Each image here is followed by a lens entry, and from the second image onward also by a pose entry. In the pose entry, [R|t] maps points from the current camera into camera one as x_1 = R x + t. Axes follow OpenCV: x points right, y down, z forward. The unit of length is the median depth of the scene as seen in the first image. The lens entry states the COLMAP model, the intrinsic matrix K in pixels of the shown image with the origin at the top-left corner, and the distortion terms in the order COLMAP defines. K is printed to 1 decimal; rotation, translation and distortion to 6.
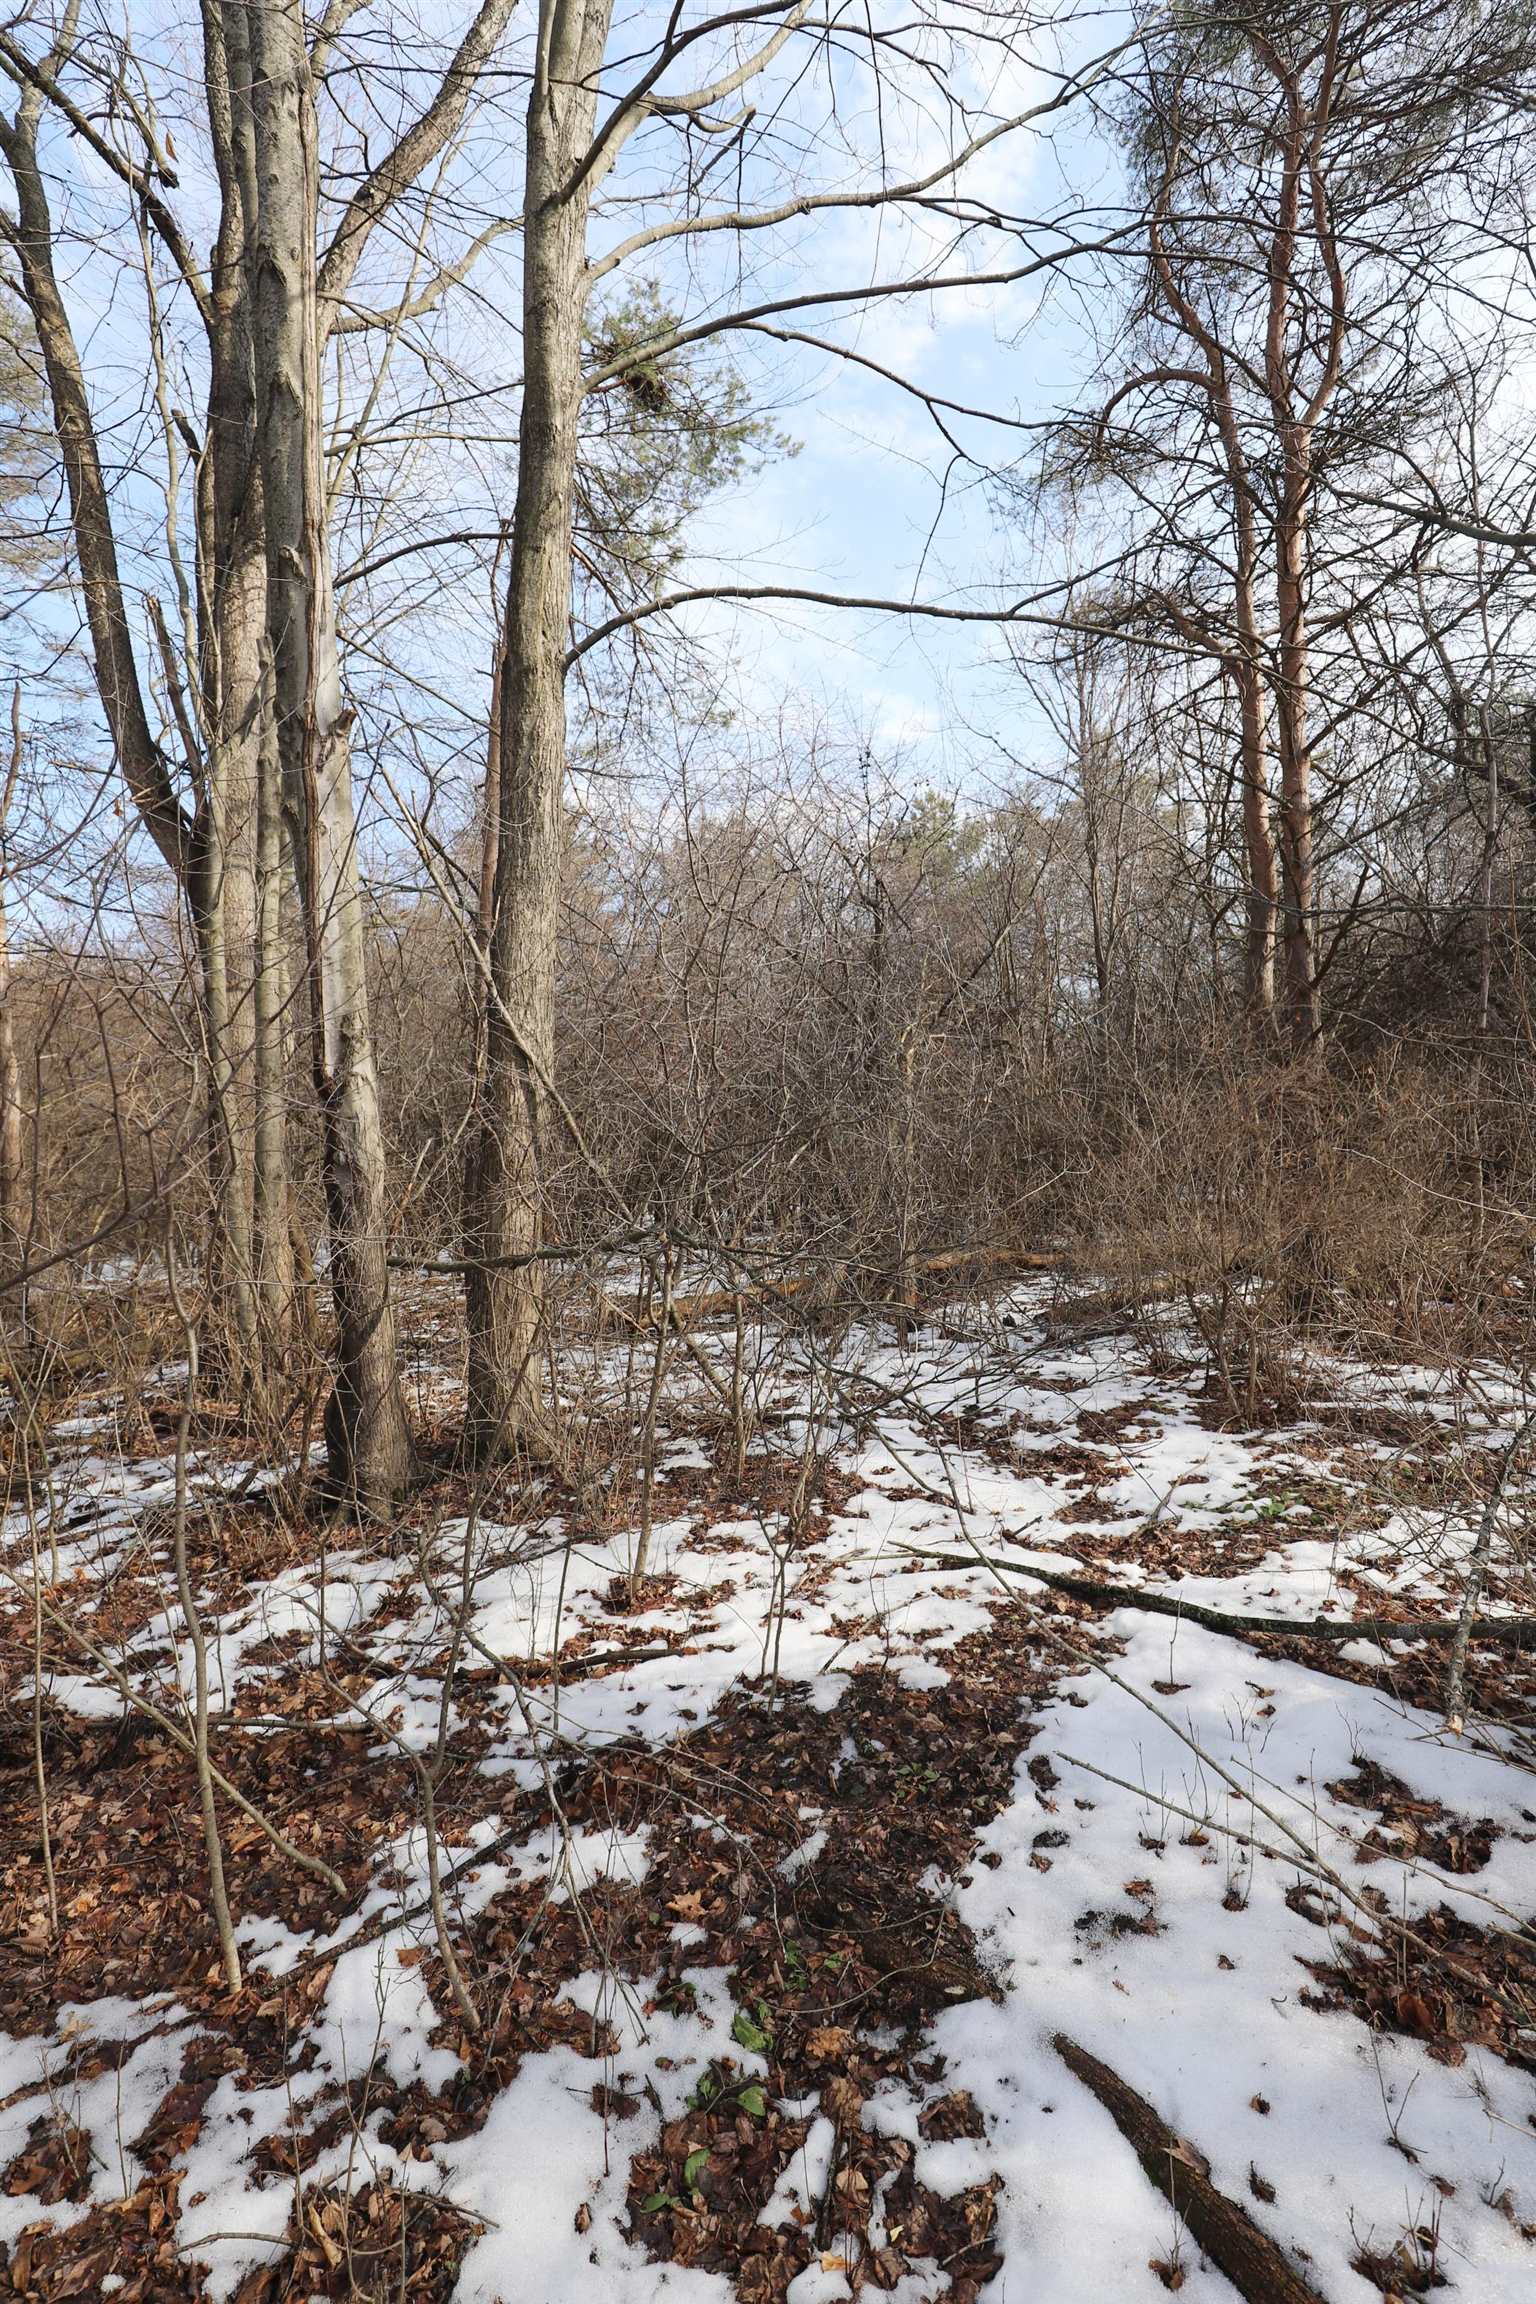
lens RADIAL K [[1080.8, 0, 778.2], [0, 1080.8, 1145.8], [0, 0, 1]] dist [-0.034086, 0.008639]
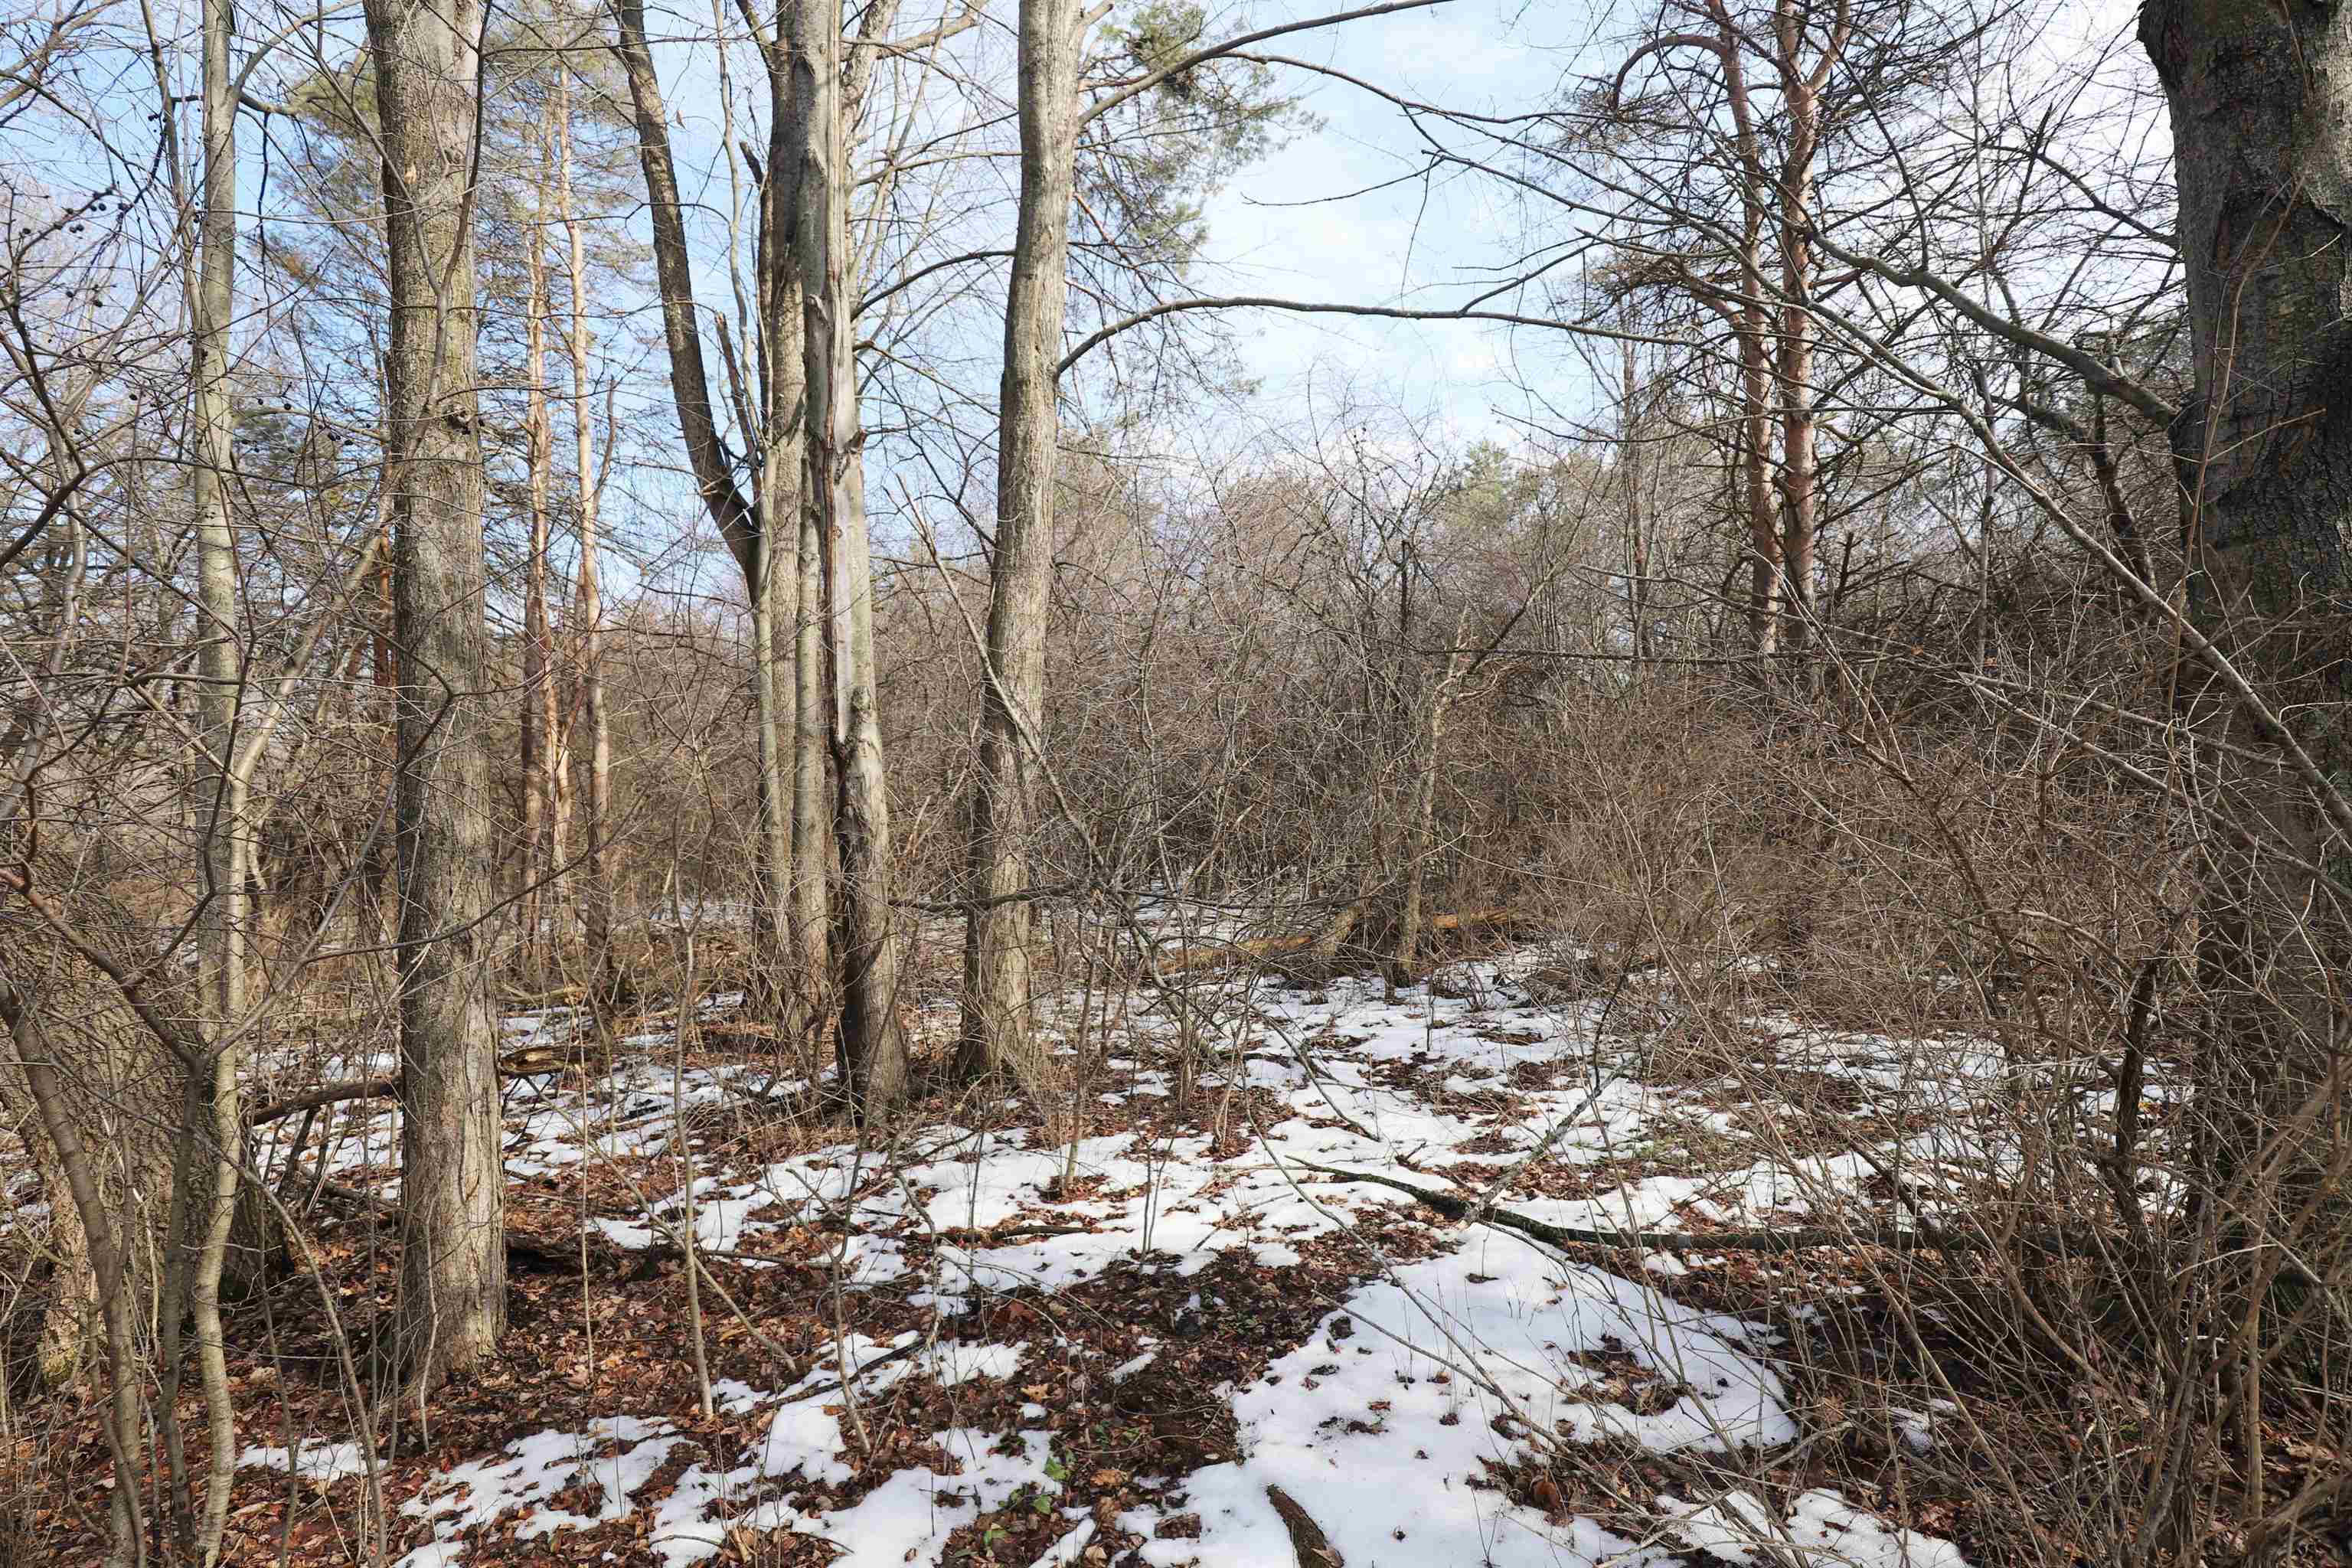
lens RADIAL K [[1103.4, 0, 1192.0], [0, 1103.4, 789.1], [0, 0, 1]] dist [-0.034086, 0.008639]
pose [[0.991129, 0.012965, -0.132266, 0.131082], [-0.014296, 0.999856, -0.009122, -0.008690], [0.132129, 0.010932, 0.991172, -0.150651]]
